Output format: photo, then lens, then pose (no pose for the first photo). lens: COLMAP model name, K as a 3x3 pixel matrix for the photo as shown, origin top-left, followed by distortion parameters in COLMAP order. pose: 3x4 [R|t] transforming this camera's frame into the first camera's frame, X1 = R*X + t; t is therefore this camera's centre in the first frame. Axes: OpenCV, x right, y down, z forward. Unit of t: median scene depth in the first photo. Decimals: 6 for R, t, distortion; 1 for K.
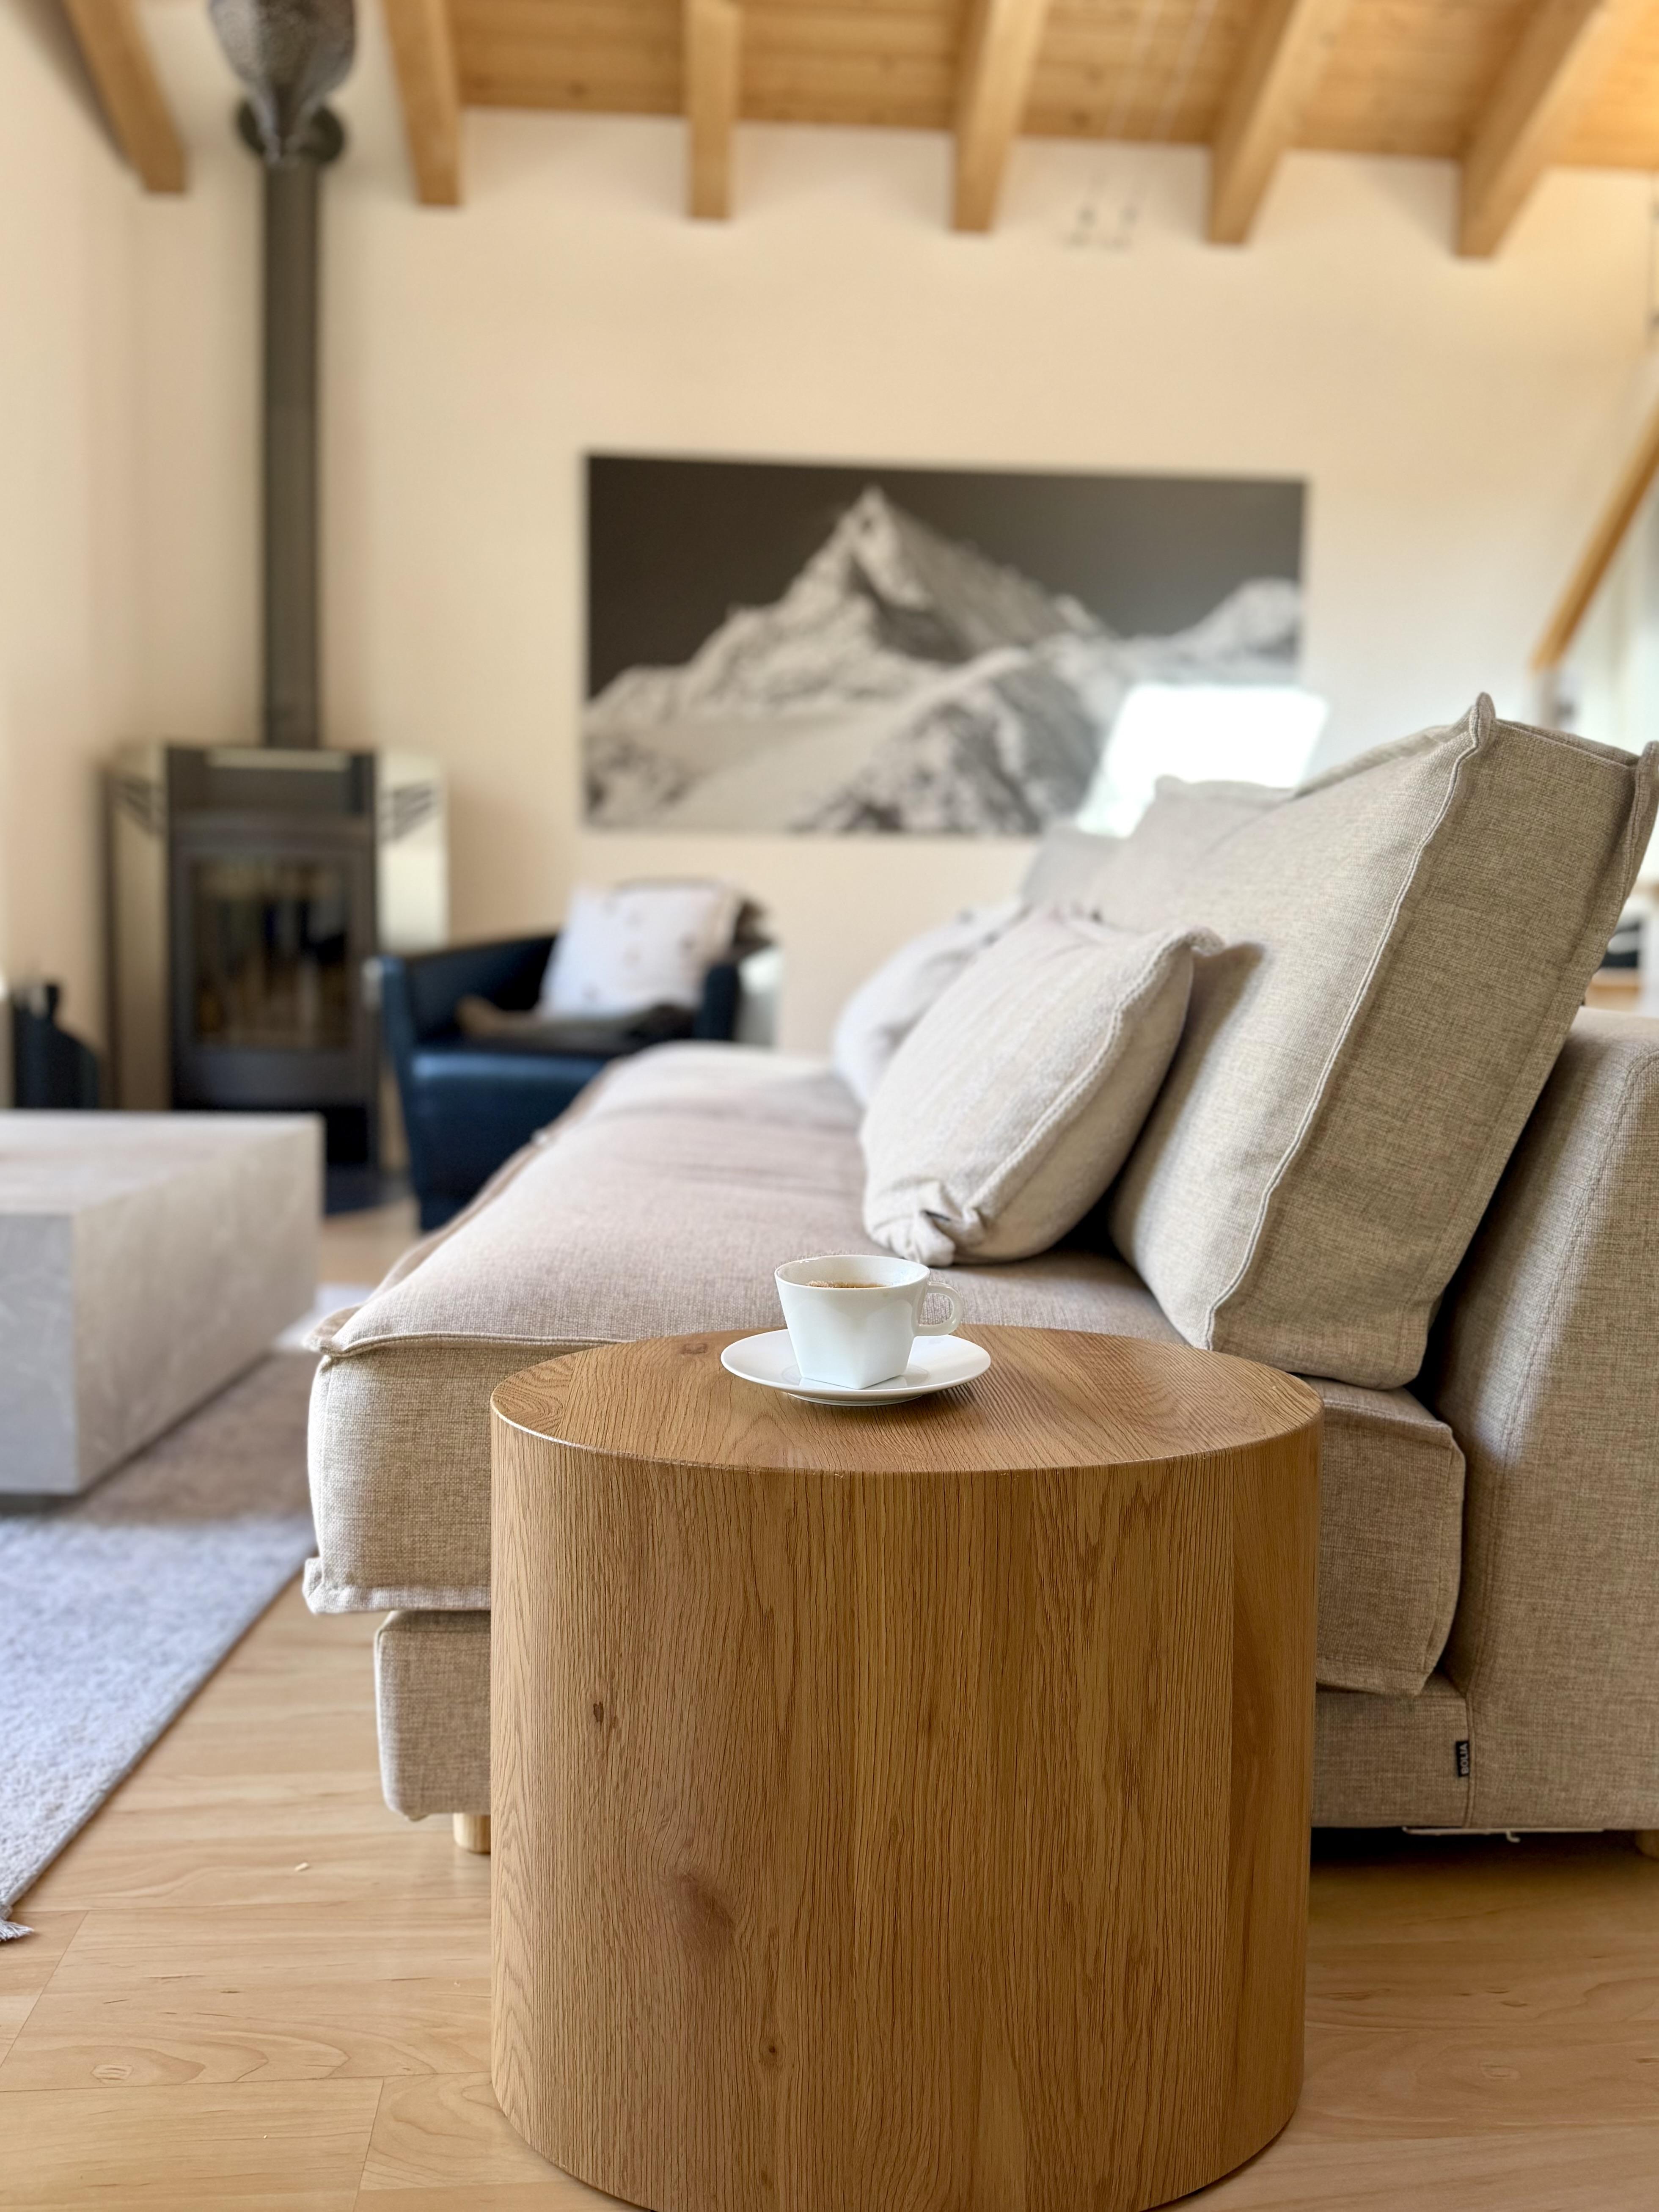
lens RADIAL K [[1695.4, 0, 814.2], [0, 1695.4, 1121.3], [0, 0, 1]] dist [0.062330, -0.096443]
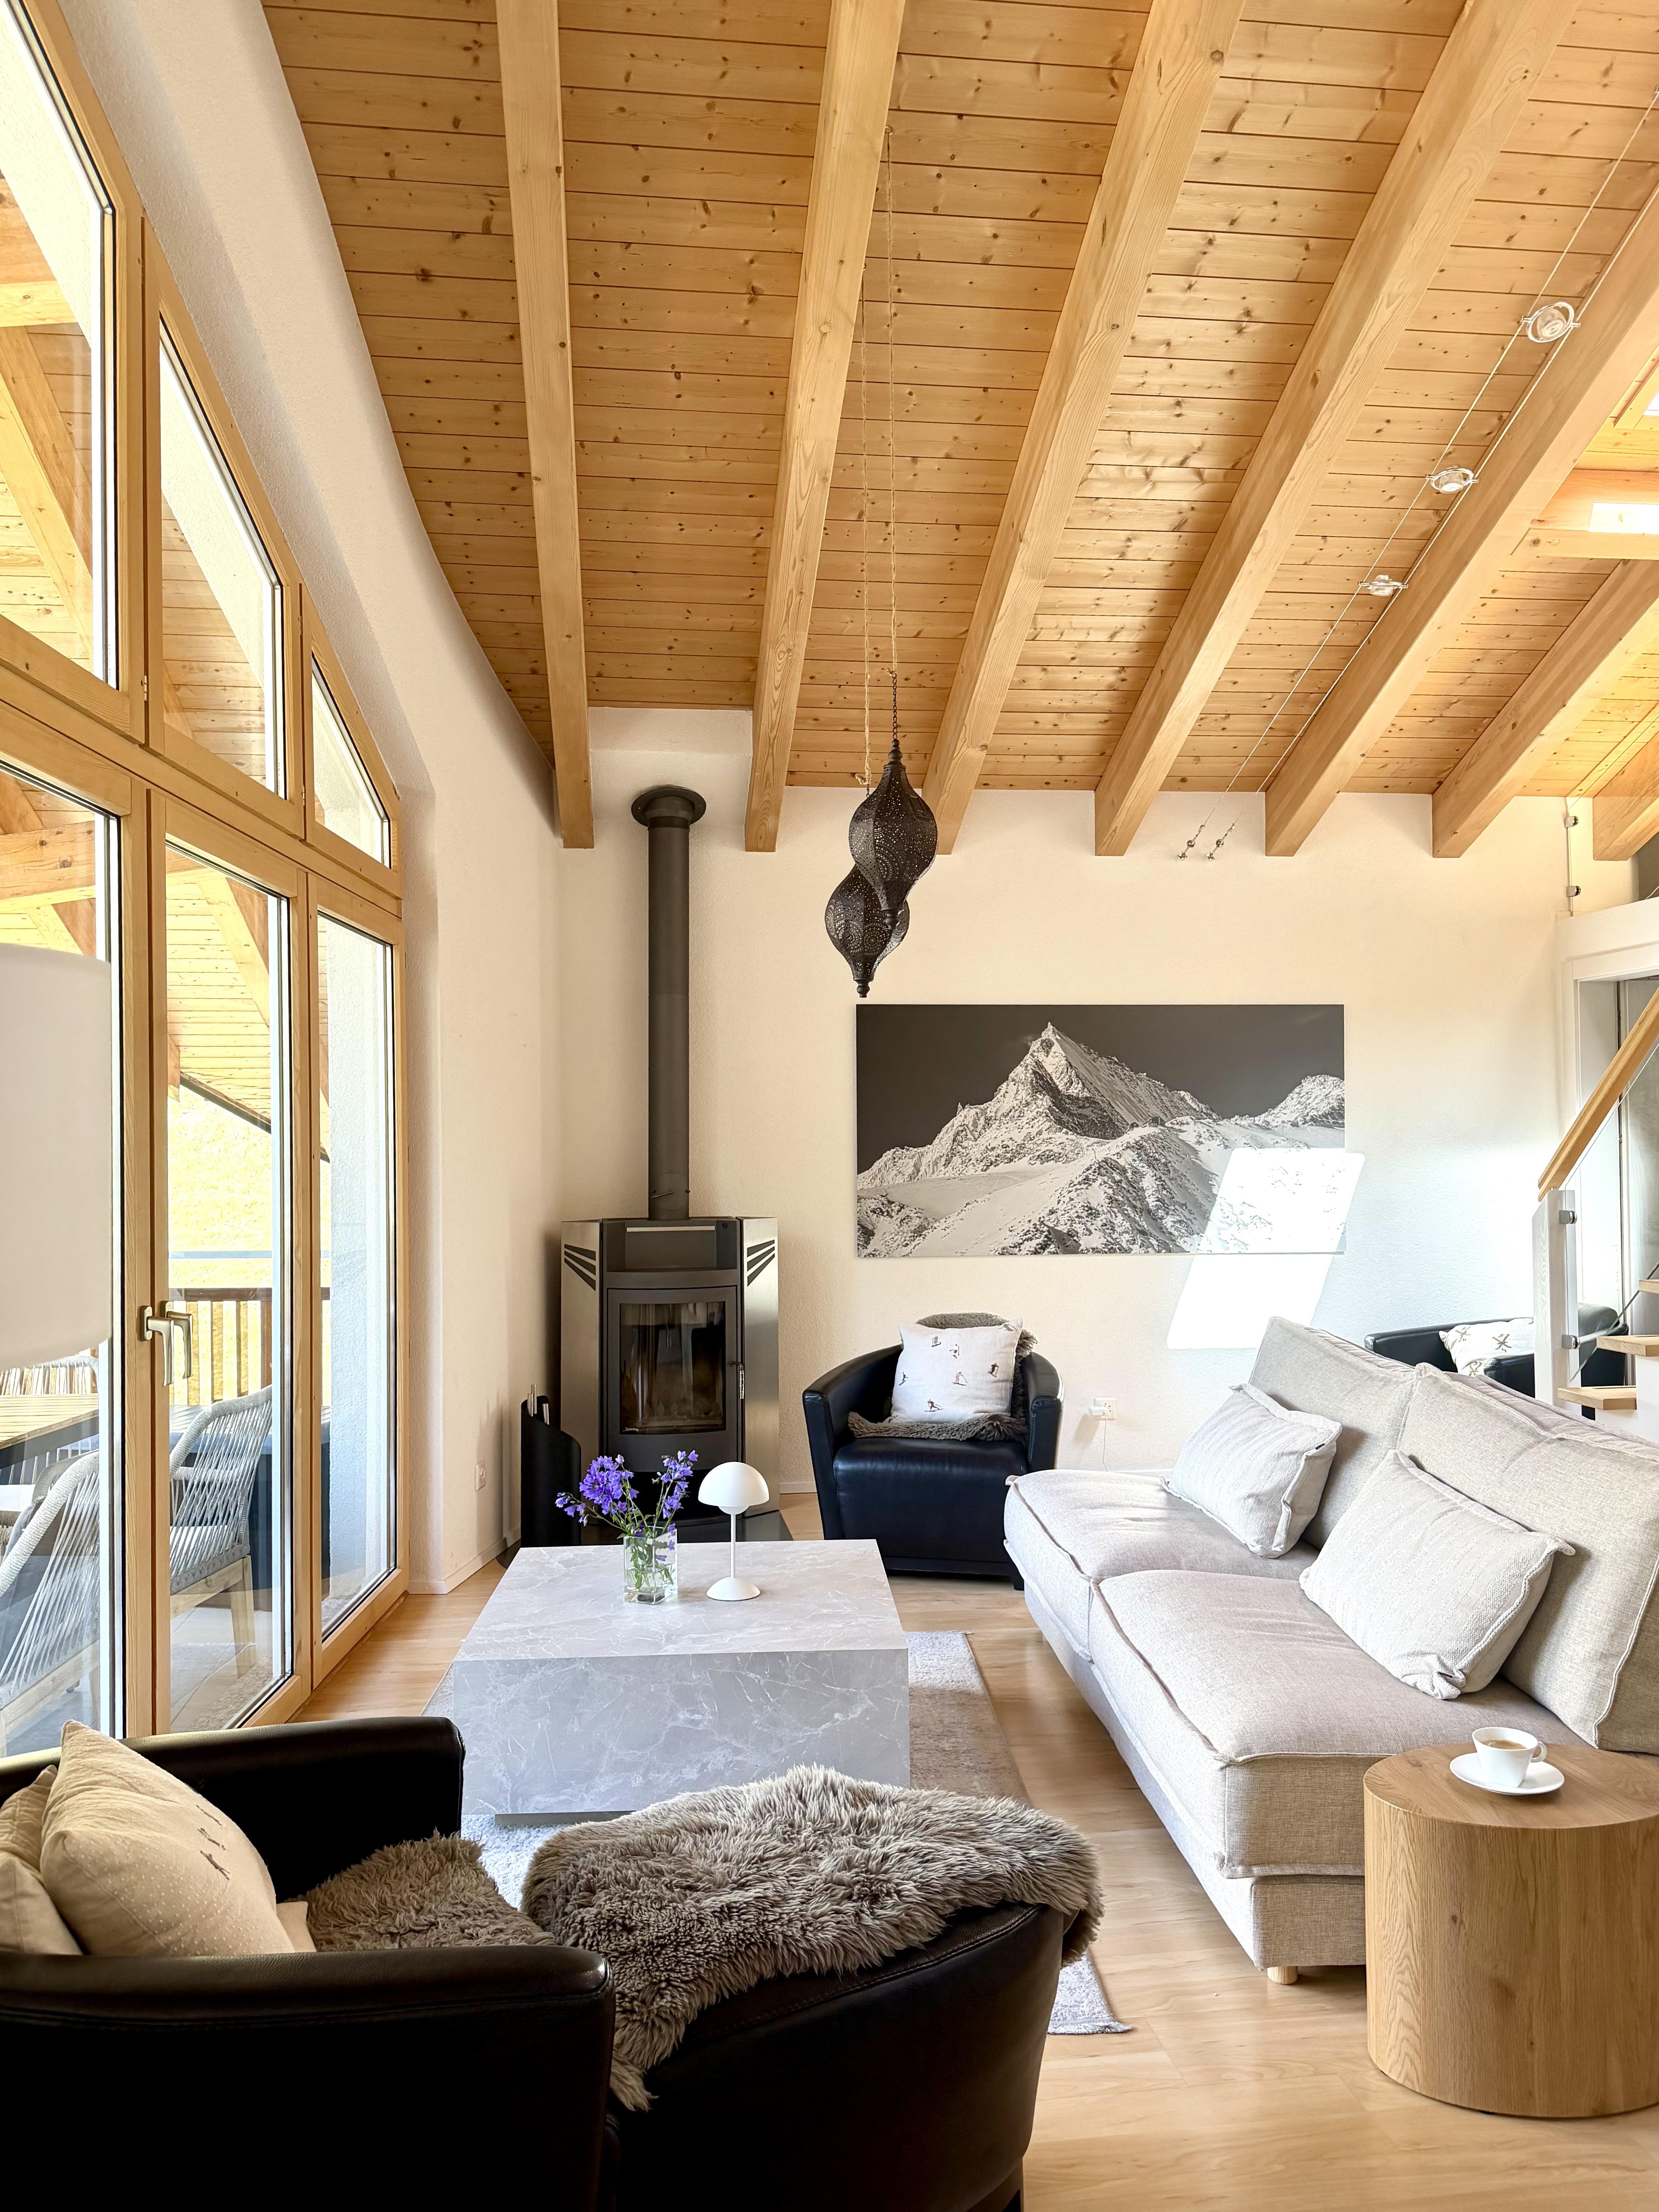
lens RADIAL K [[1601.1, 0, 757.1], [0, 1601.1, 1129.7], [0, 0, 1]] dist [0.042692, -0.057746]
pose [[0.999146, -0.023188, 0.034206, -0.288788], [0.026904, 0.993286, -0.112509, -0.143722], [-0.031367, 0.113333, 0.993062, -0.370572]]
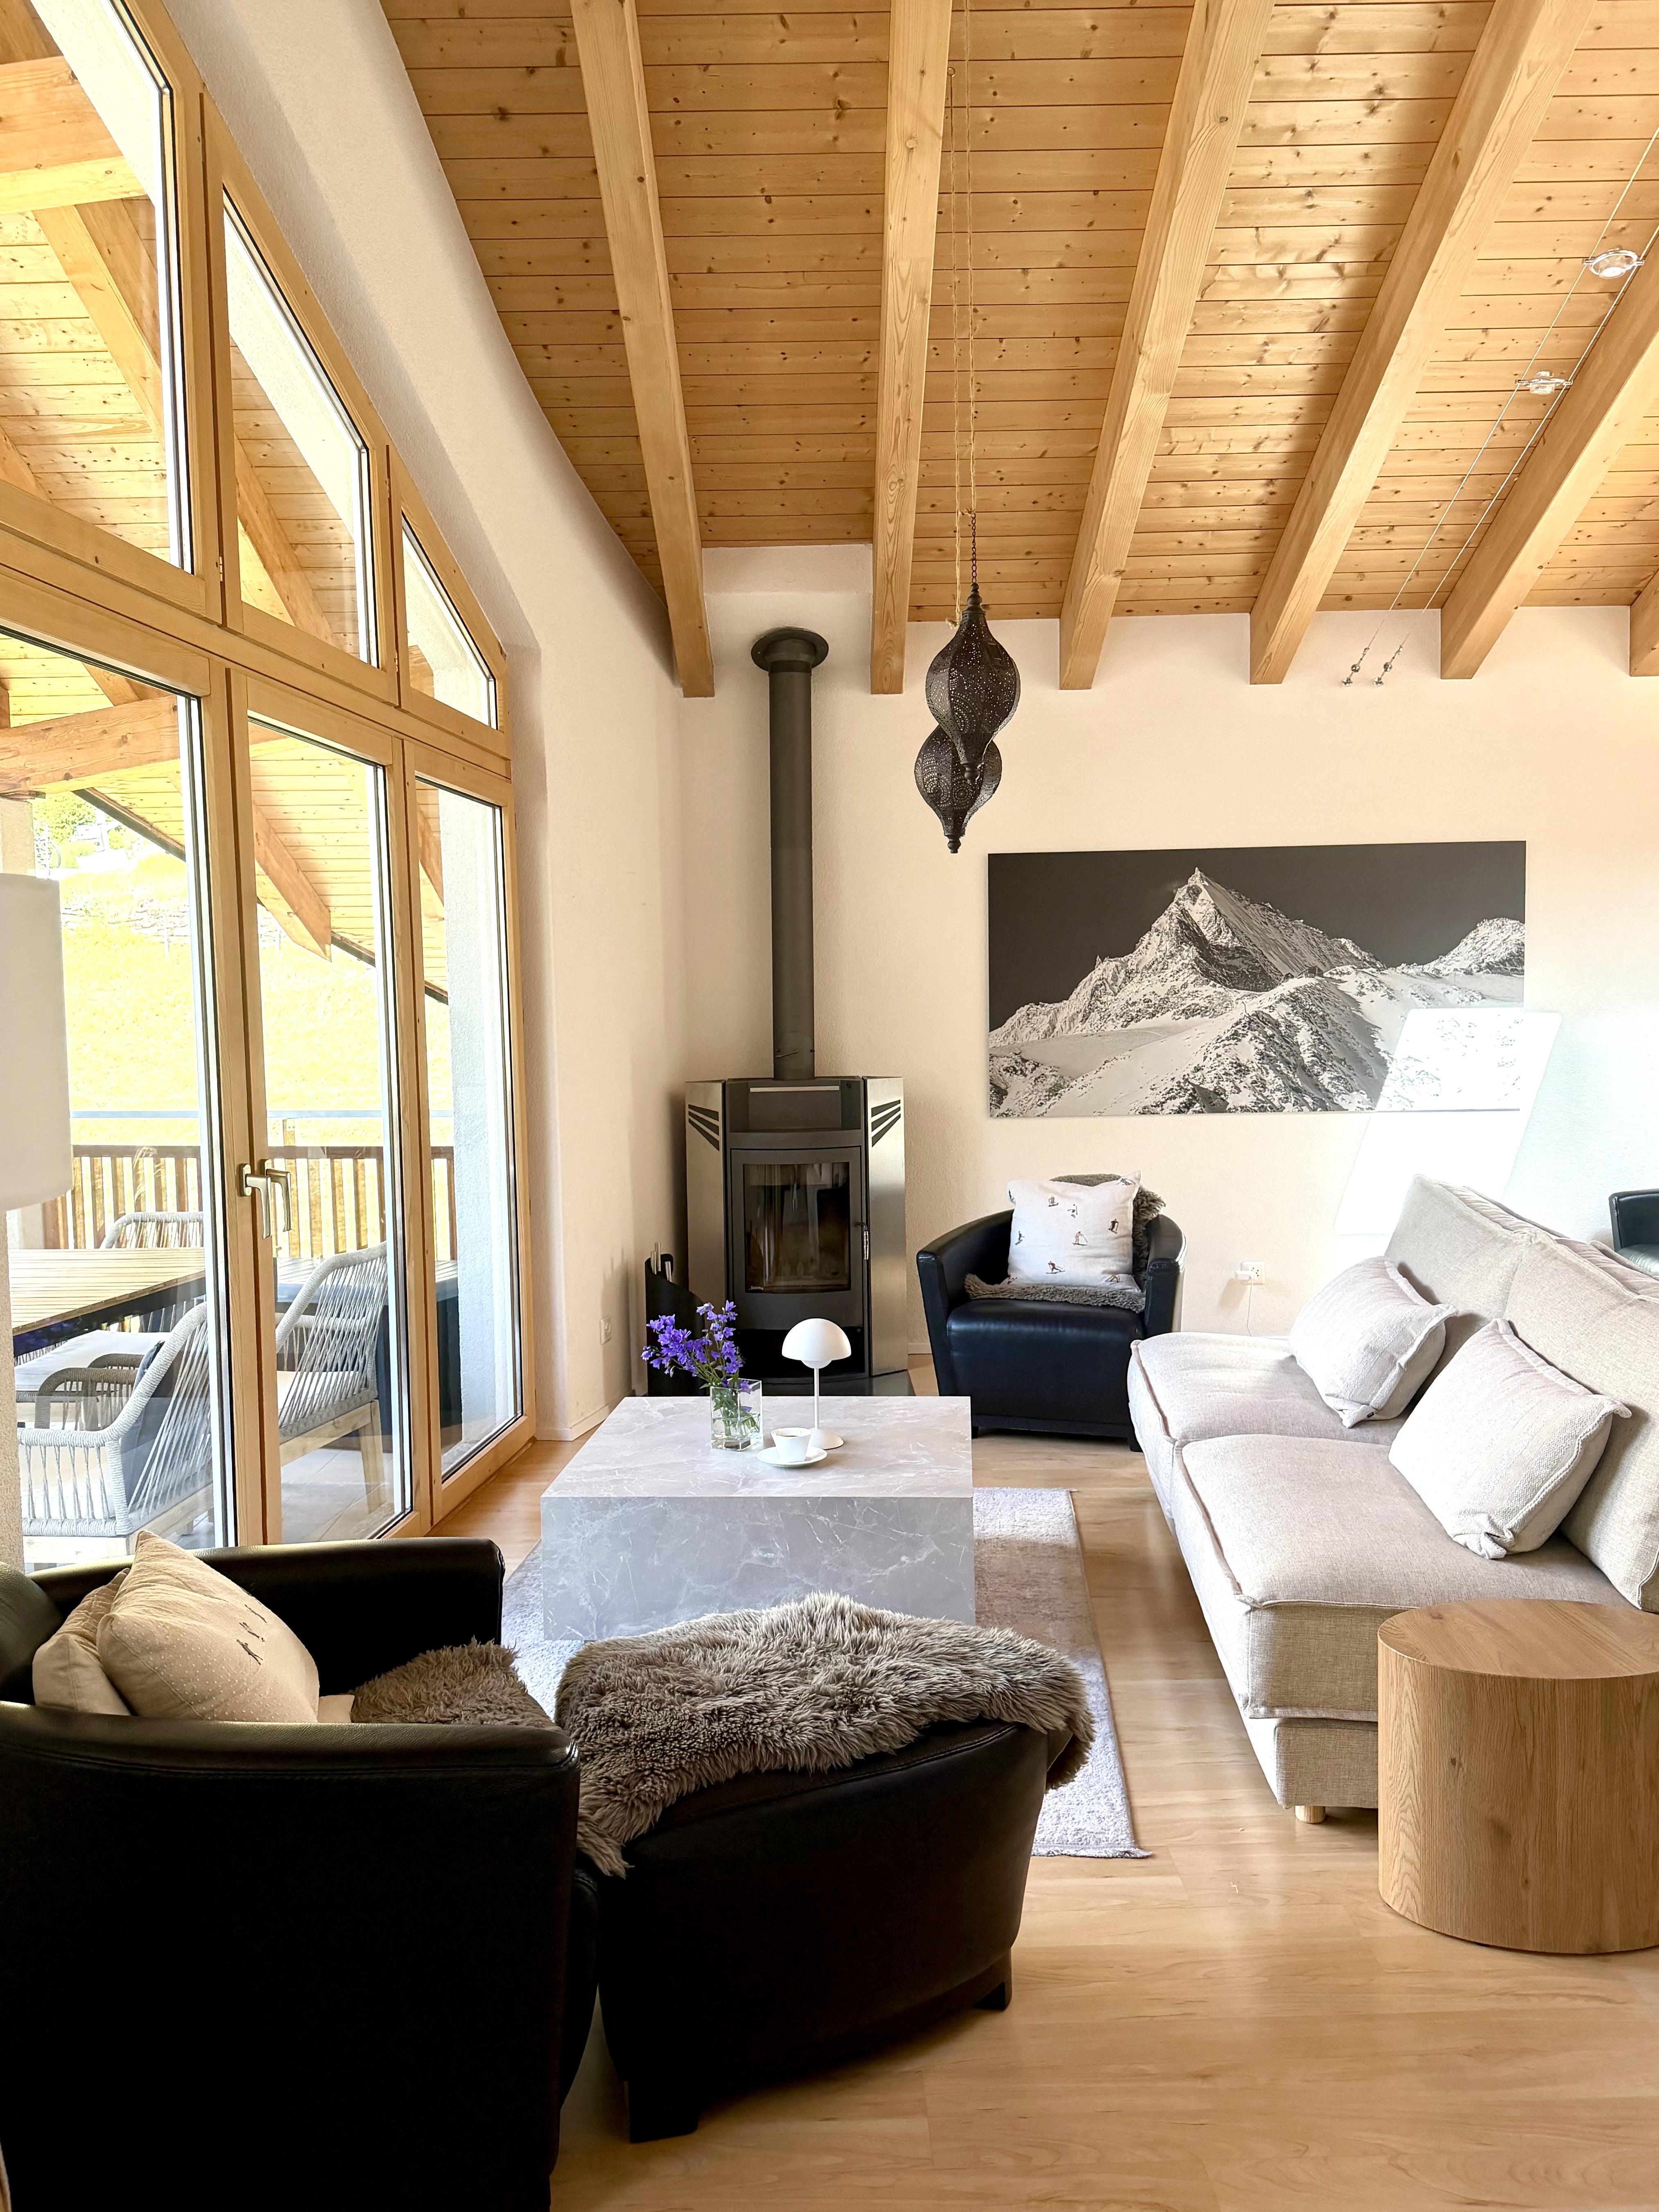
lens RADIAL K [[1695.5, 0, 768.6], [0, 1695.5, 1114.4], [0, 0, 1]] dist [0.062330, -0.096443]
pose [[0.995829, -0.028669, -0.086618, -0.215198], [0.025541, 0.998989, -0.037005, -0.140881], [0.087591, 0.034638, 0.995554, -0.426564]]
